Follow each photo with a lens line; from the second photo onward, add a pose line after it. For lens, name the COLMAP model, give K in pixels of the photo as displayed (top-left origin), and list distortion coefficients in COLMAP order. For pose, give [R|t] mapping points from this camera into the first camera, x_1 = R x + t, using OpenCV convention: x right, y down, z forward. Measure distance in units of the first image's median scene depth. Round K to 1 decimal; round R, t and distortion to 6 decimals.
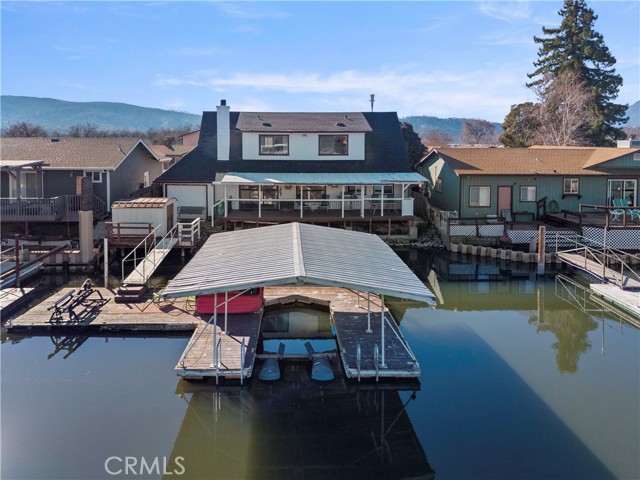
lens RADIAL K [[456.2, 0, 288.7], [0, 456.2, 154.9], [0, 0, 1]] dist [-0.000188, -0.002776]
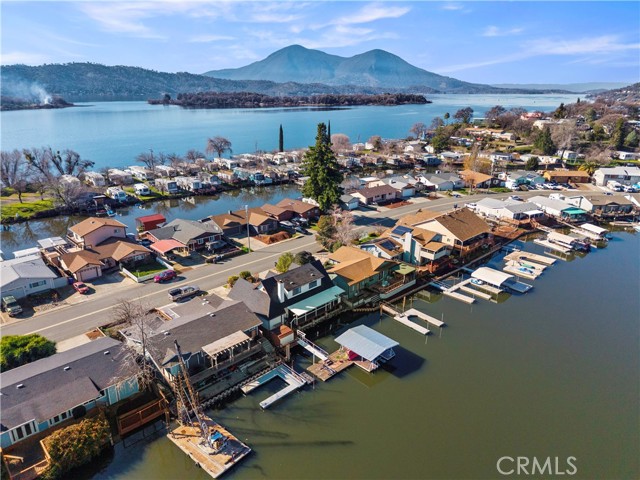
lens RADIAL K [[430.0, 0, 320.0], [0, 430.0, 240.0], [0, 0, 1]] dist [0.030370, -0.037602]
pose [[0.718662, -0.224979, 0.657958, -1.520179], [0.006457, 0.948332, 0.317215, -1.099192], [-0.695329, -0.223722, 0.682983, -0.739294]]
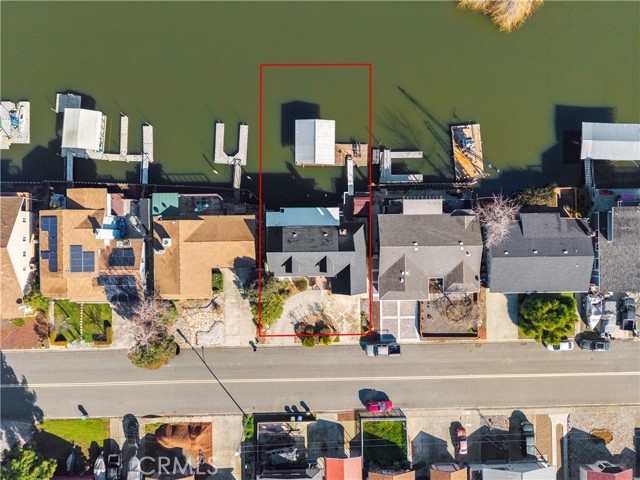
lens RADIAL K [[430.0, 0, 320.0], [0, 430.0, 240.0], [0, 0, 1]] dist [0.030370, -0.037602]
pose [[-0.999756, -0.002110, -0.022007, 0.030293], [-0.021911, -0.037840, 0.999044, -2.370666], [-0.002941, 0.999282, 0.037785, 0.967889]]
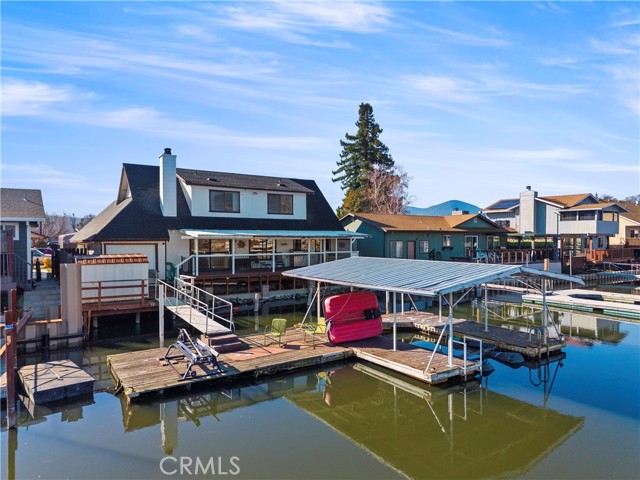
lens RADIAL K [[430.0, 0, 320.0], [0, 430.0, 240.0], [0, 0, 1]] dist [0.030370, -0.037602]
pose [[0.833628, -0.007812, 0.552272, -0.362055], [0.023802, 0.999479, -0.021789, 0.081718], [-0.551814, 0.031309, 0.833379, 0.150287]]
